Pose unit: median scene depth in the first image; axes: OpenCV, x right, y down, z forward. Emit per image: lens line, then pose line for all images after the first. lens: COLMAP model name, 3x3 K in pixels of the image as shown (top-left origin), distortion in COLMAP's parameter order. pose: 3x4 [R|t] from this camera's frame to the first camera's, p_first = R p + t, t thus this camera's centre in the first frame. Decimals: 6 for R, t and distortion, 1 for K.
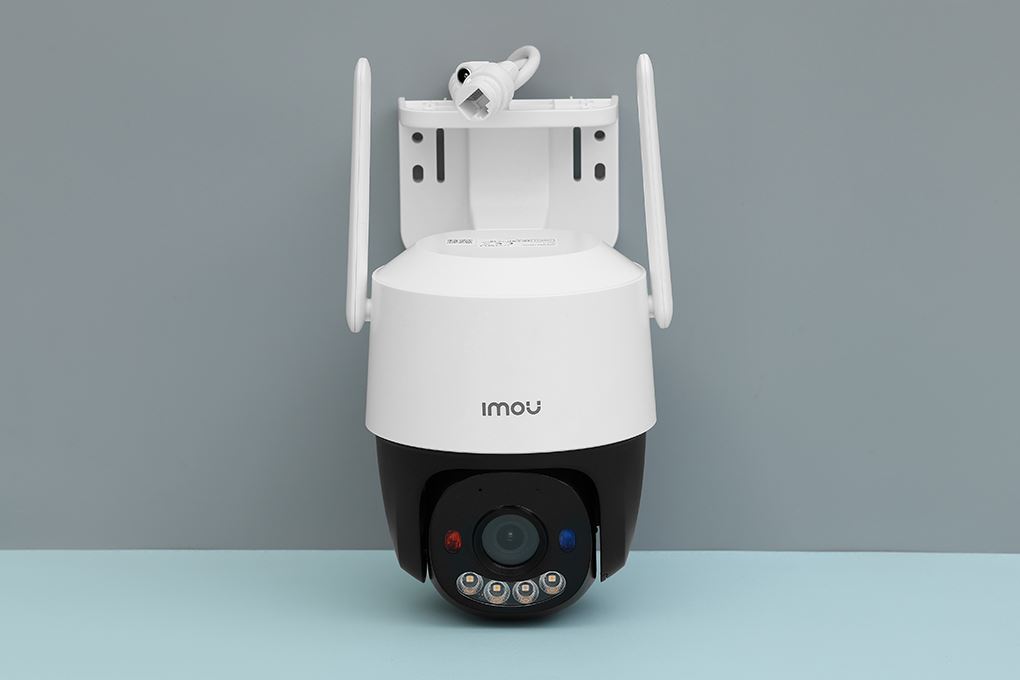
lens RADIAL K [[3795.5, 0, 510.0], [0, 3795.5, 340.0], [0, 0, 1]] dist [-0.108723, -0.355617]
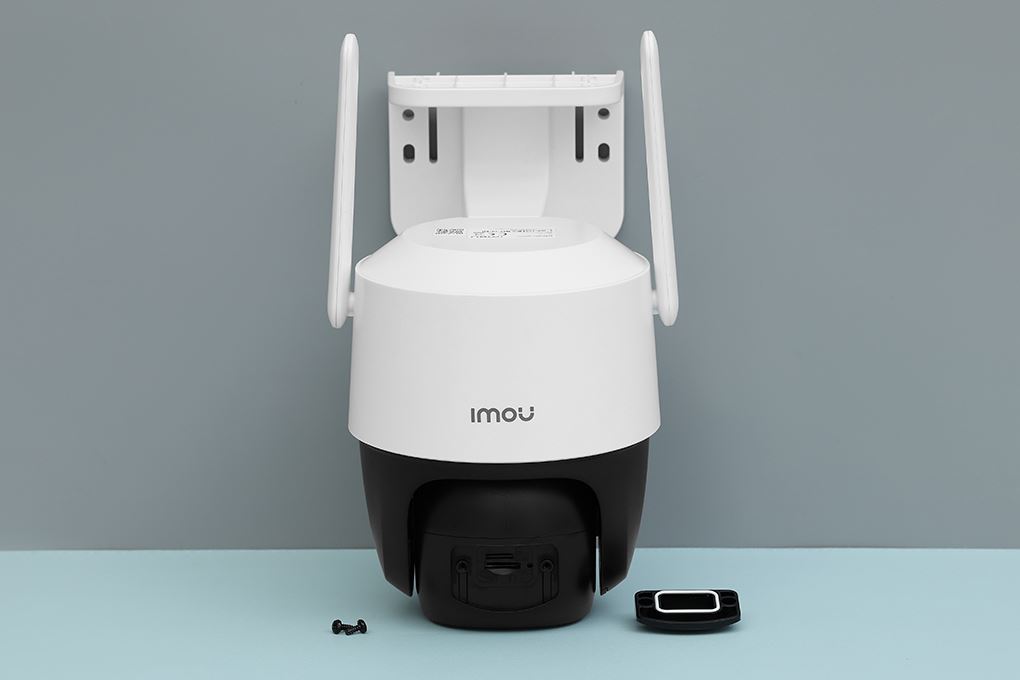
lens RADIAL K [[3795.5, 0, 510.0], [0, 3795.5, 340.0], [0, 0, 1]] dist [-0.108723, -0.355617]
pose [[0.999905, 0.005013, -0.012823, 0.013620], [-0.004676, 0.999645, 0.026215, -0.023879], [0.012950, -0.026152, 0.999574, 0.069659]]
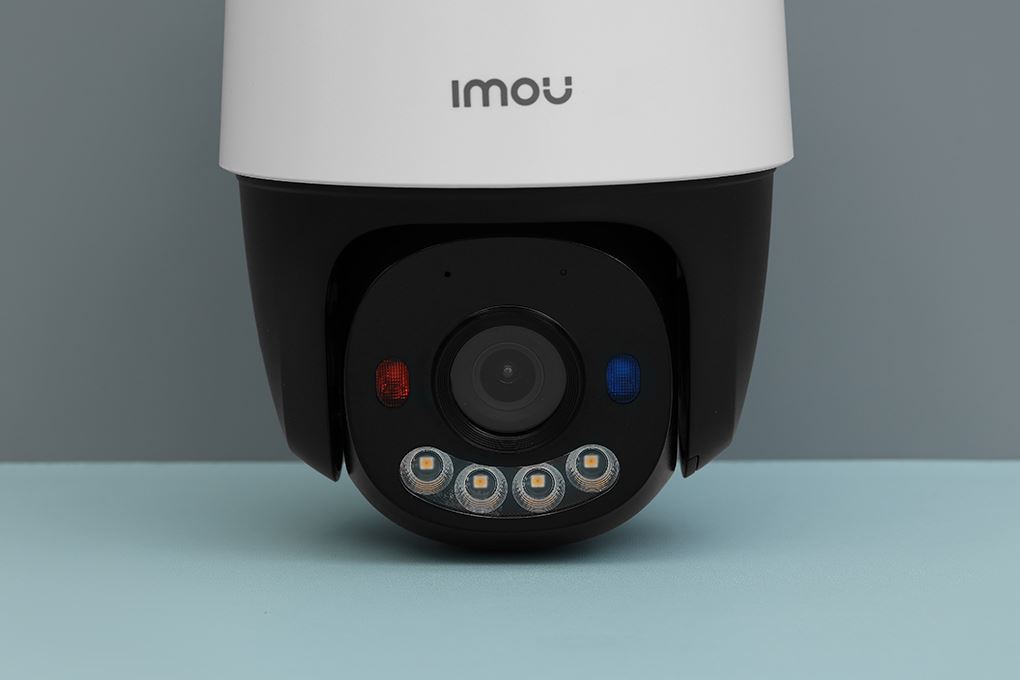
lens RADIAL K [[3413.0, 0, 510.0], [0, 3413.0, 340.0], [0, 0, 1]] dist [0.059182, 0.171557]
pose [[0.999872, -0.002788, 0.015733, -0.006613], [0.003613, 0.998605, -0.052682, 0.070352], [-0.015564, 0.052732, 0.998487, 0.549658]]
